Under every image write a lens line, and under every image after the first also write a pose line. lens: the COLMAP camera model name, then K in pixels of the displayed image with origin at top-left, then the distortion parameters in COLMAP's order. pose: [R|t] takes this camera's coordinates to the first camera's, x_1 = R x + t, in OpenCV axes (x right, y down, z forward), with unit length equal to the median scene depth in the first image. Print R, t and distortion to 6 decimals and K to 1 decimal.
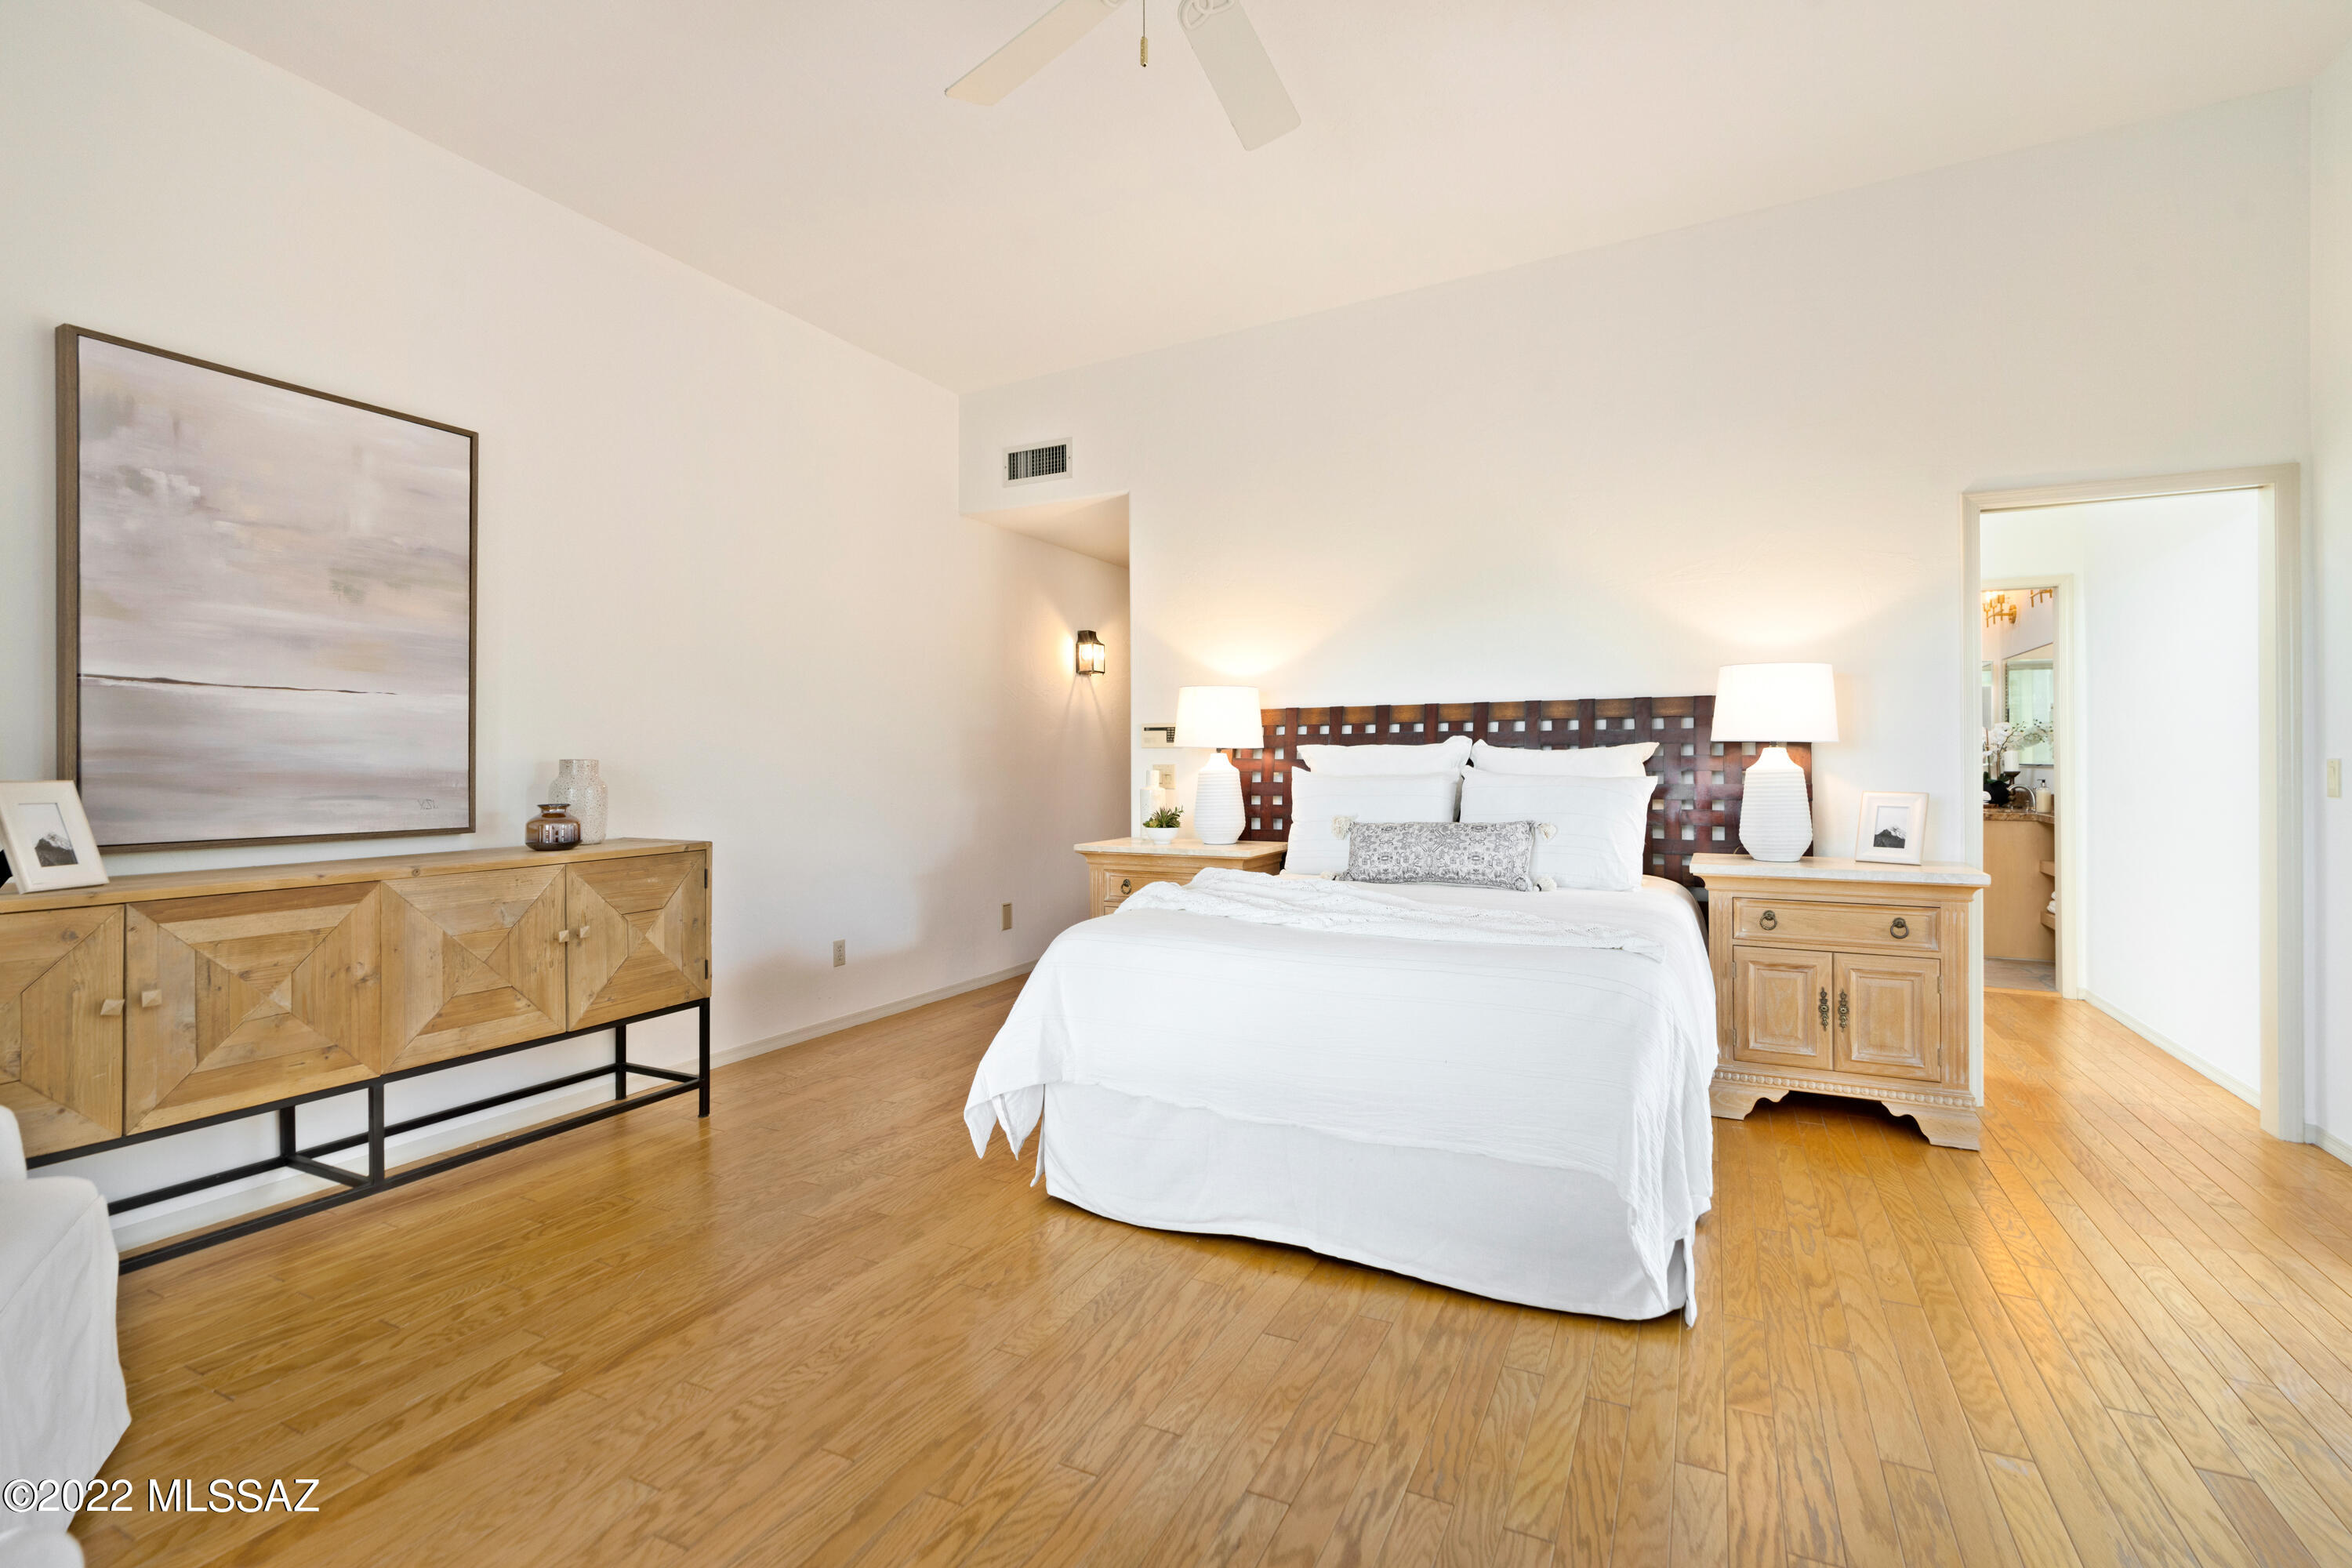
lens RADIAL K [[1084.8, 0, 1177.4], [0, 1084.8, 767.3], [0, 0, 1]] dist [-0.002199, 0.001432]
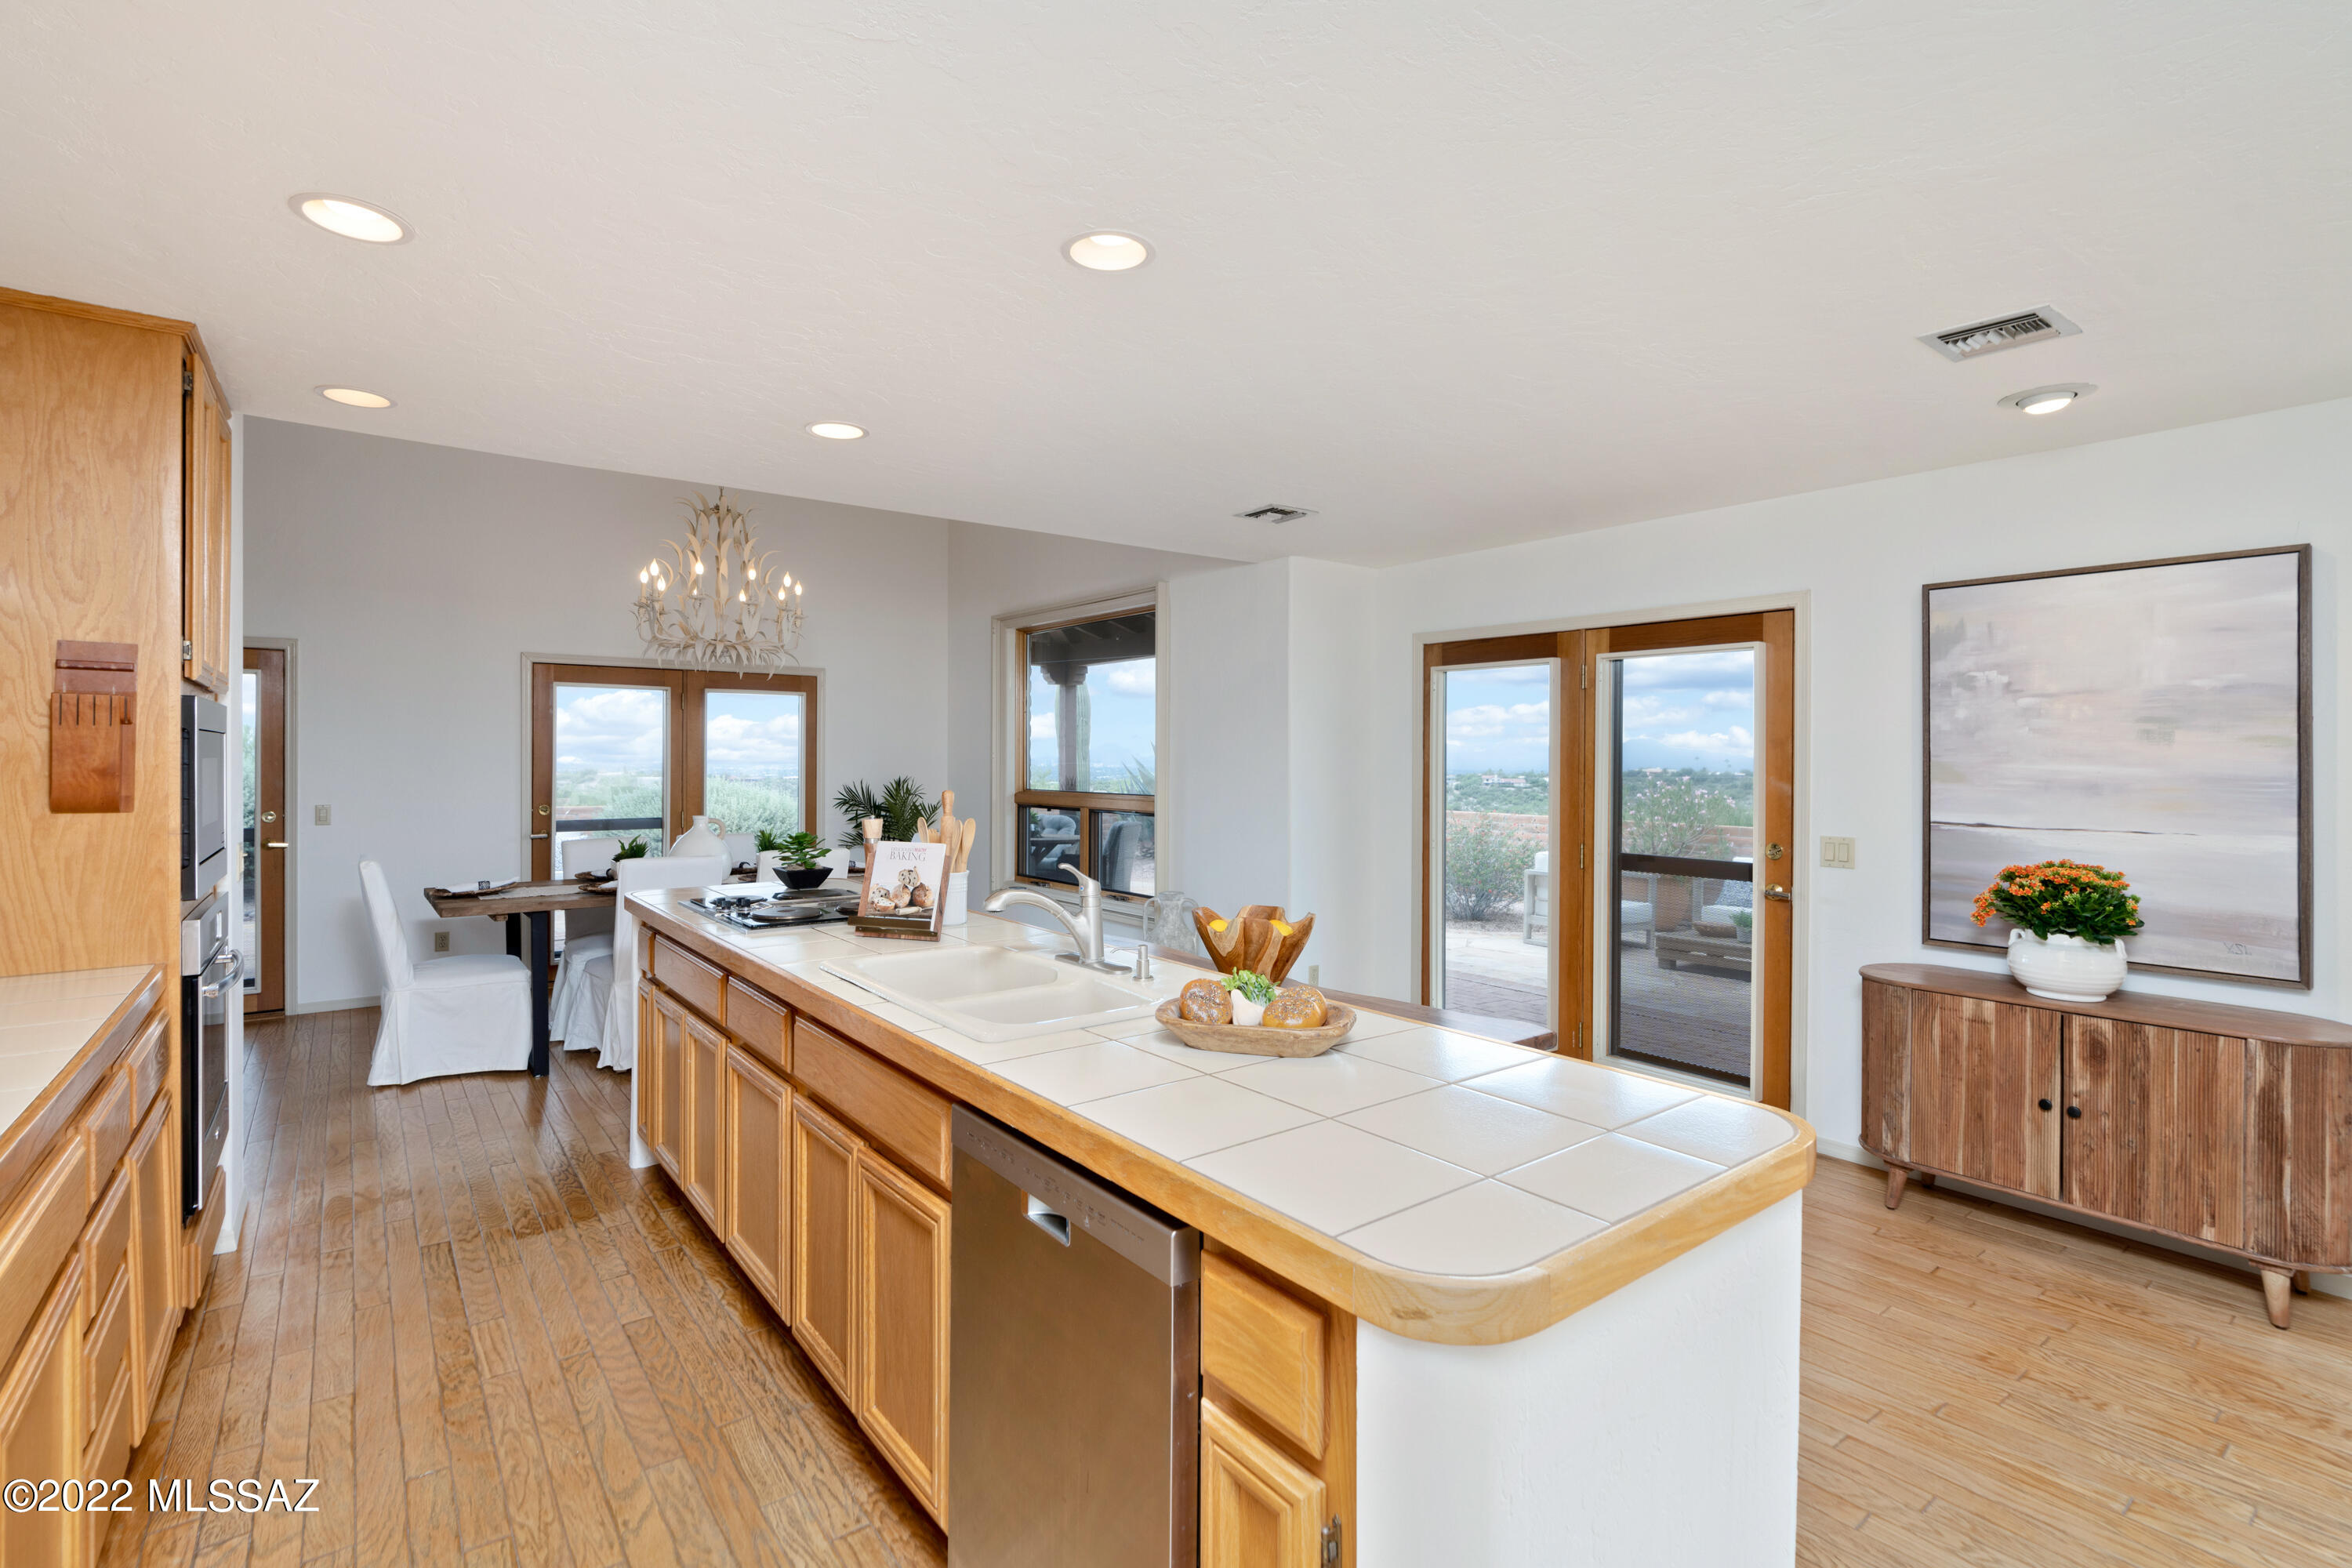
lens RADIAL K [[1084.8, 0, 1179.7], [0, 1084.8, 767.1], [0, 0, 1]] dist [-0.002199, 0.001432]
pose [[-0.436950, 0.007315, -0.899456, 0.640848], [-0.009688, 0.999871, 0.012839, -0.141771], [0.899434, 0.014324, -0.436822, 0.615584]]
